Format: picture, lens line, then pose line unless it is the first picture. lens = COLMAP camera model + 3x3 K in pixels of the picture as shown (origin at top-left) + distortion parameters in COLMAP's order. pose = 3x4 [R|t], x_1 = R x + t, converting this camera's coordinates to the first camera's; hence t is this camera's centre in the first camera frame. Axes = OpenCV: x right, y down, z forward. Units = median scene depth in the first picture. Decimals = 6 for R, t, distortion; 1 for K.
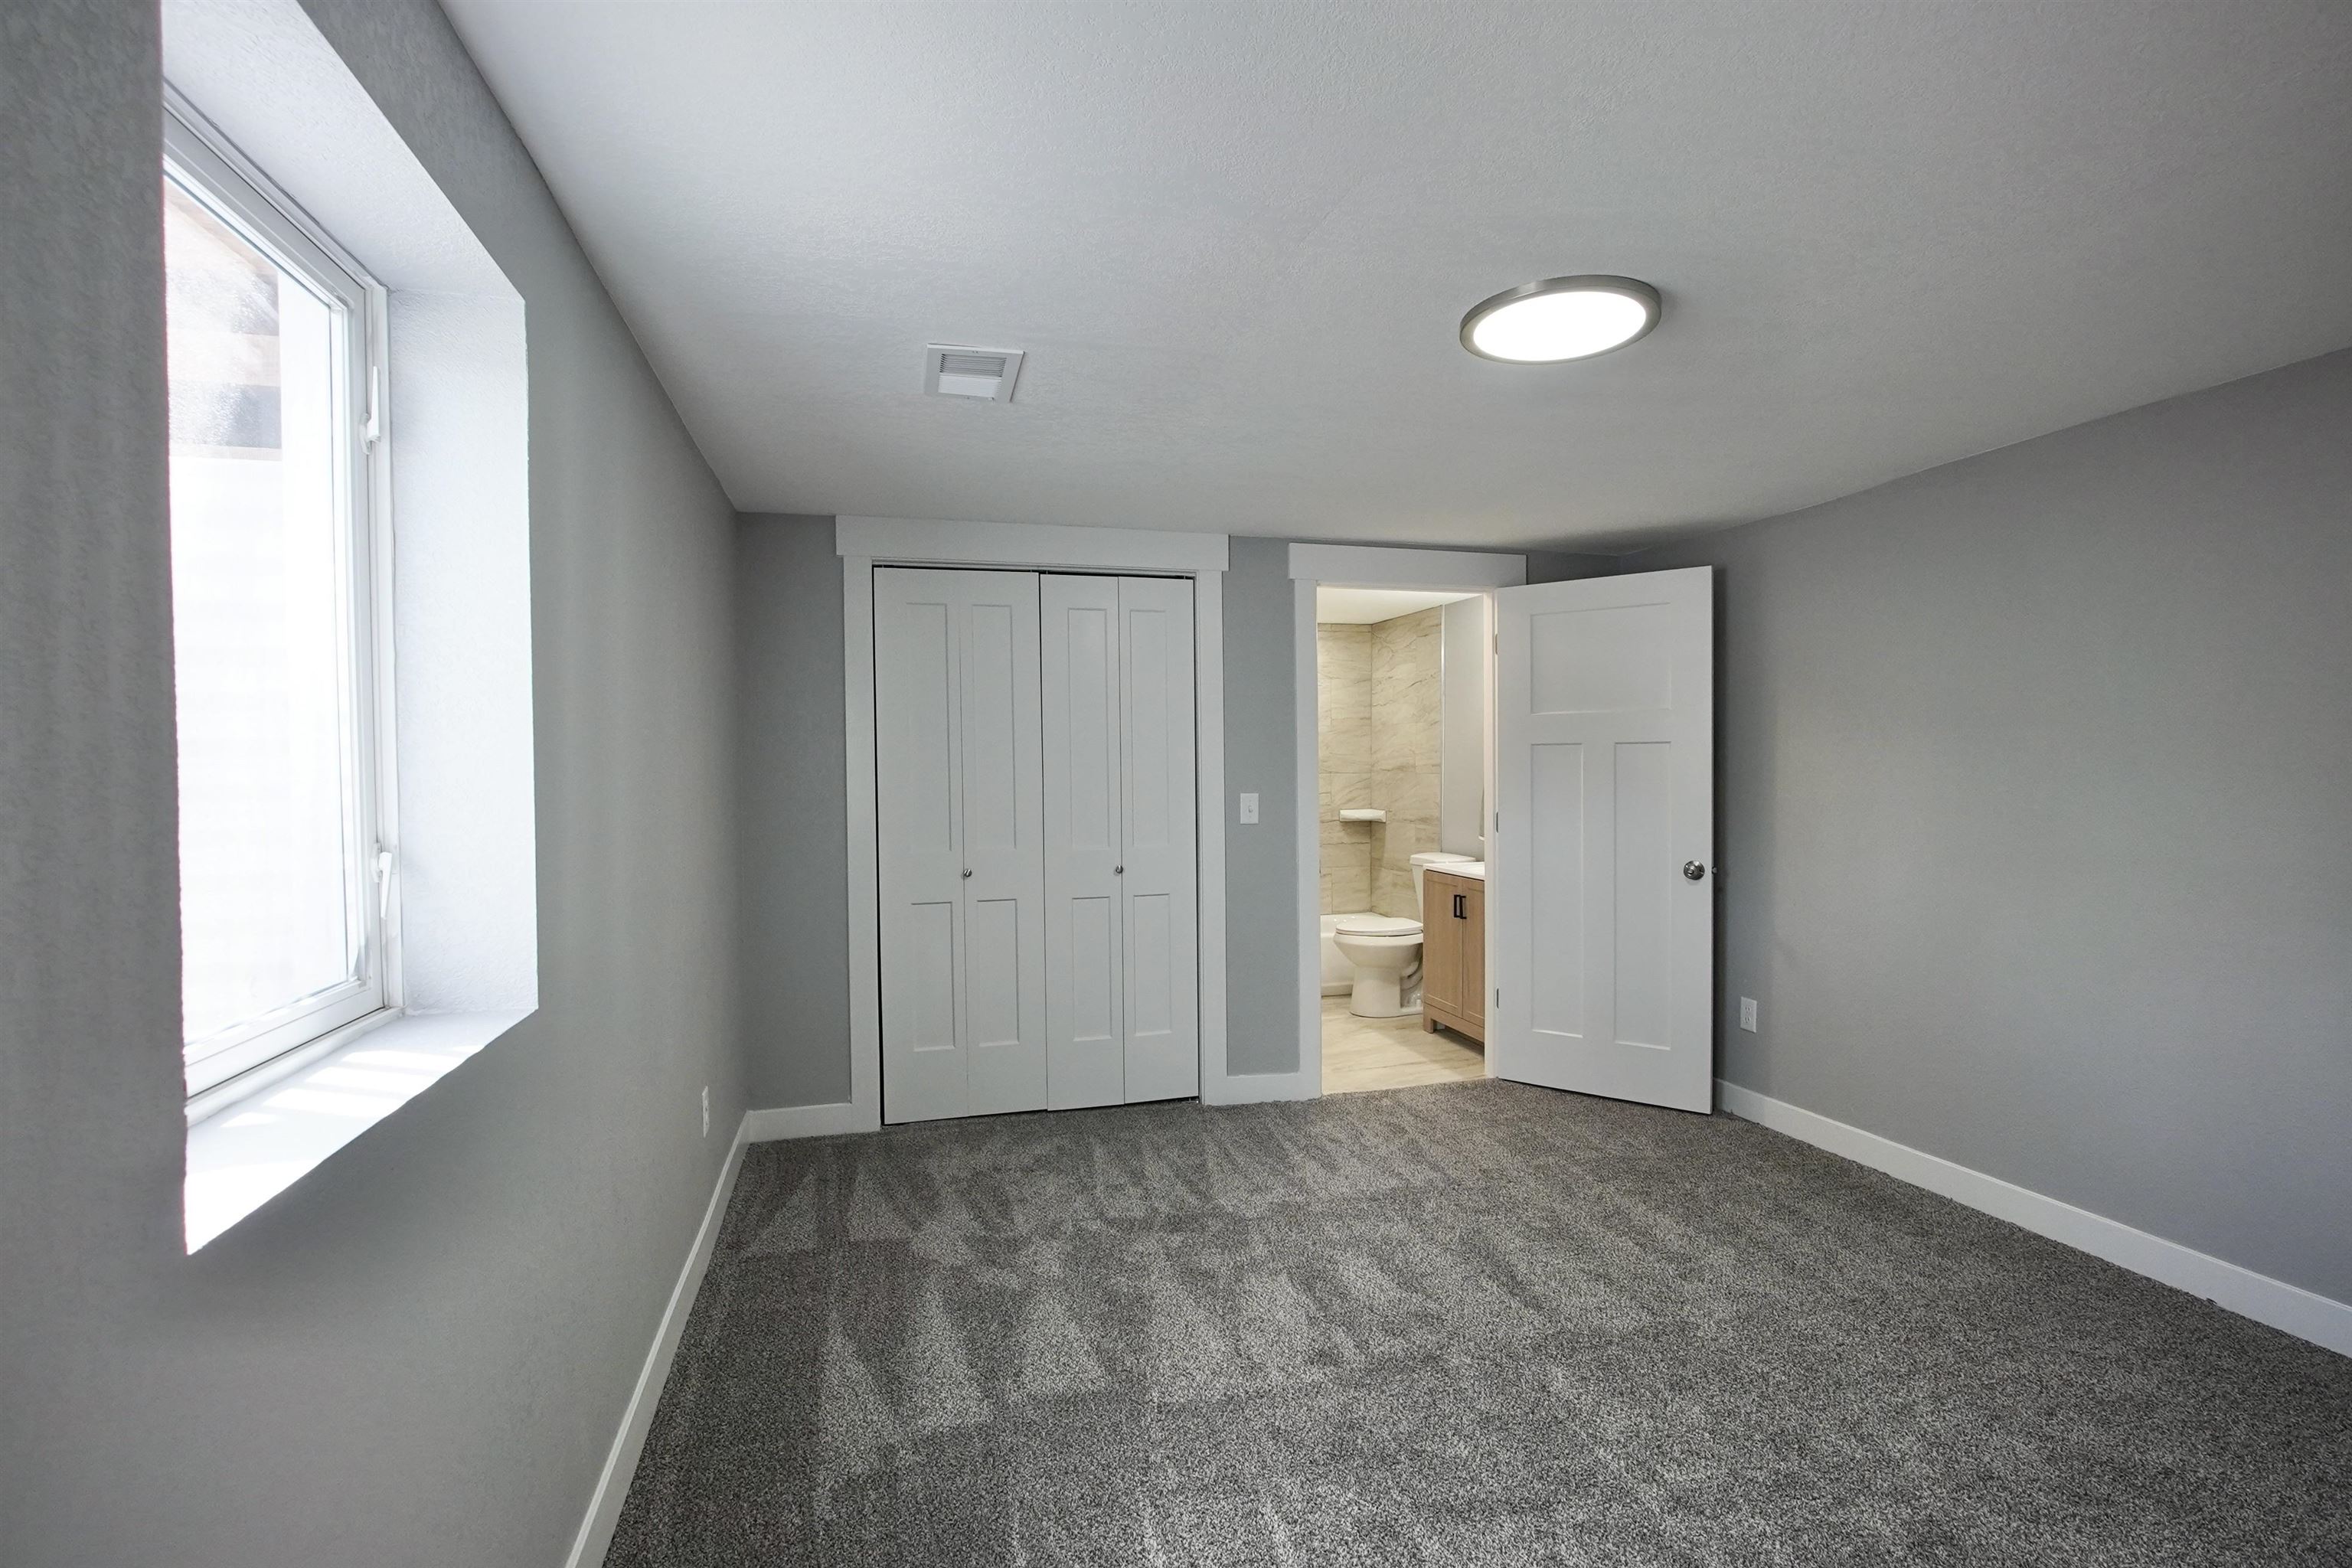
lens RADIAL K [[1079.3, 0, 1173.8], [0, 1079.3, 786.5], [0, 0, 1]] dist [-0.026234, 0.013851]
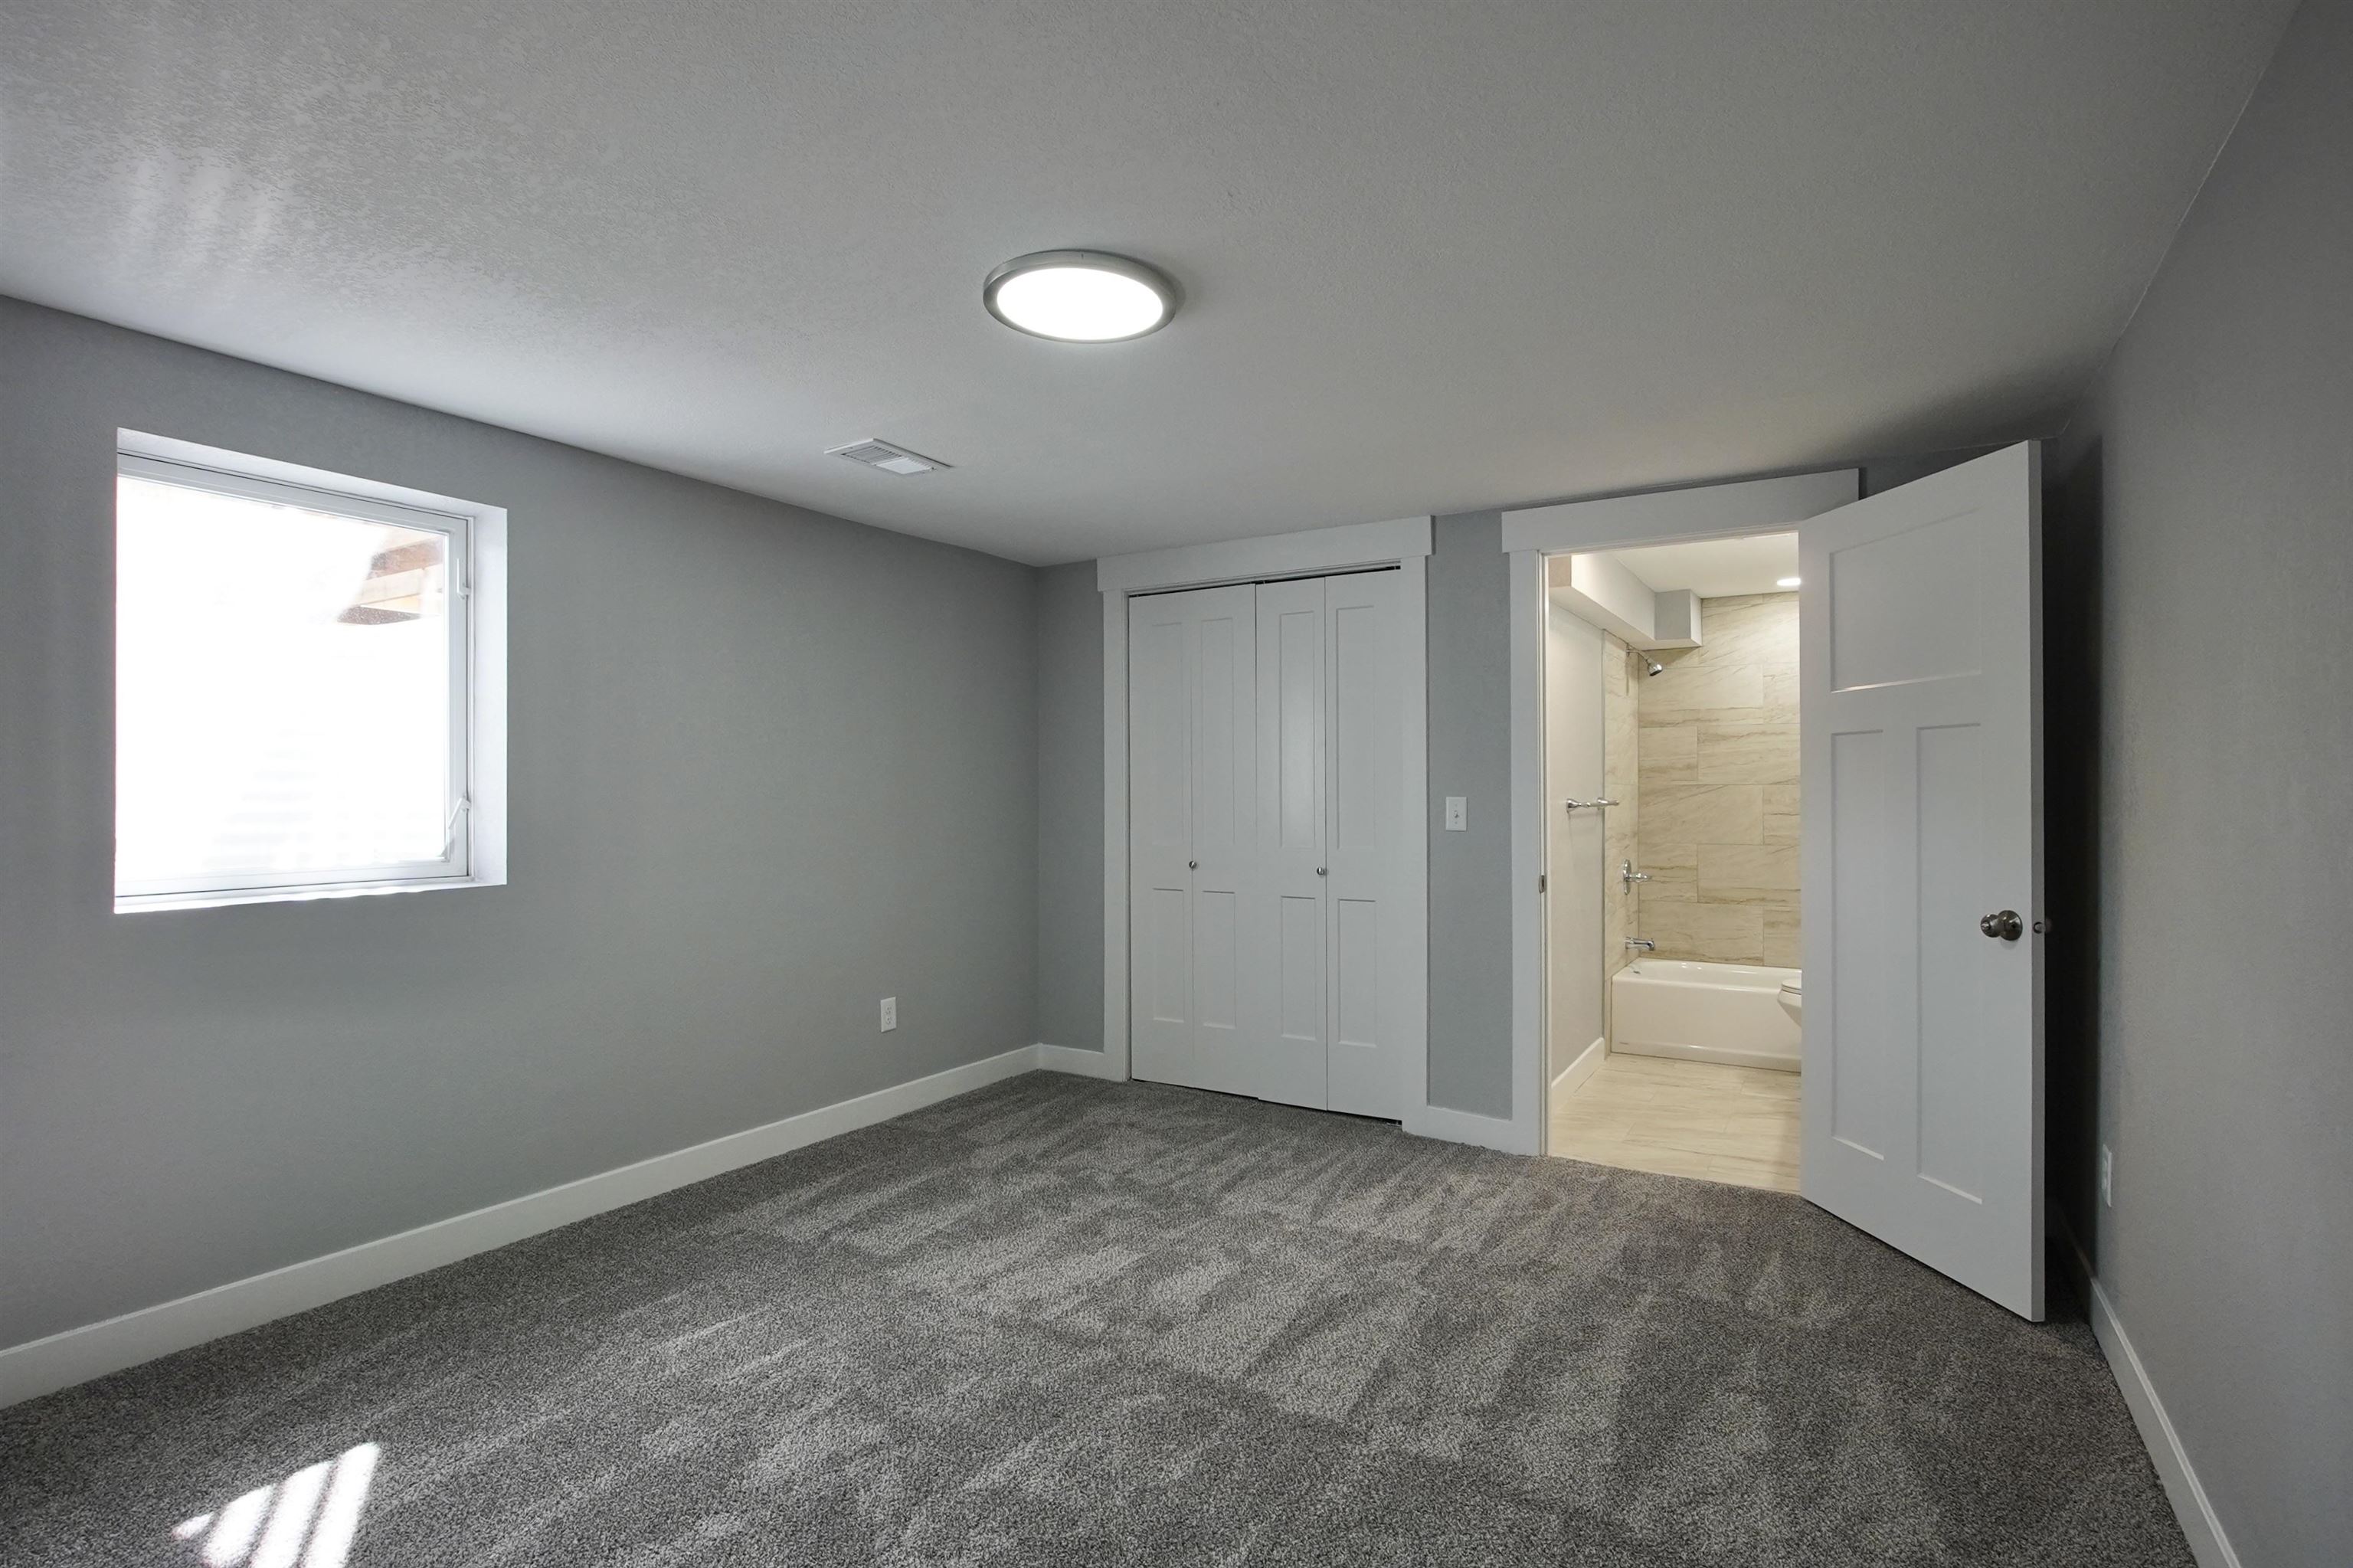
lens RADIAL K [[1124.5, 0, 1168.9], [0, 1124.5, 791.0], [0, 0, 1]] dist [-0.025891, 0.017796]
pose [[0.690867, 0.008716, -0.722930, 0.651997], [-0.020713, 0.999756, -0.007740, 0.015525], [0.722686, 0.020322, 0.690878, 0.199315]]
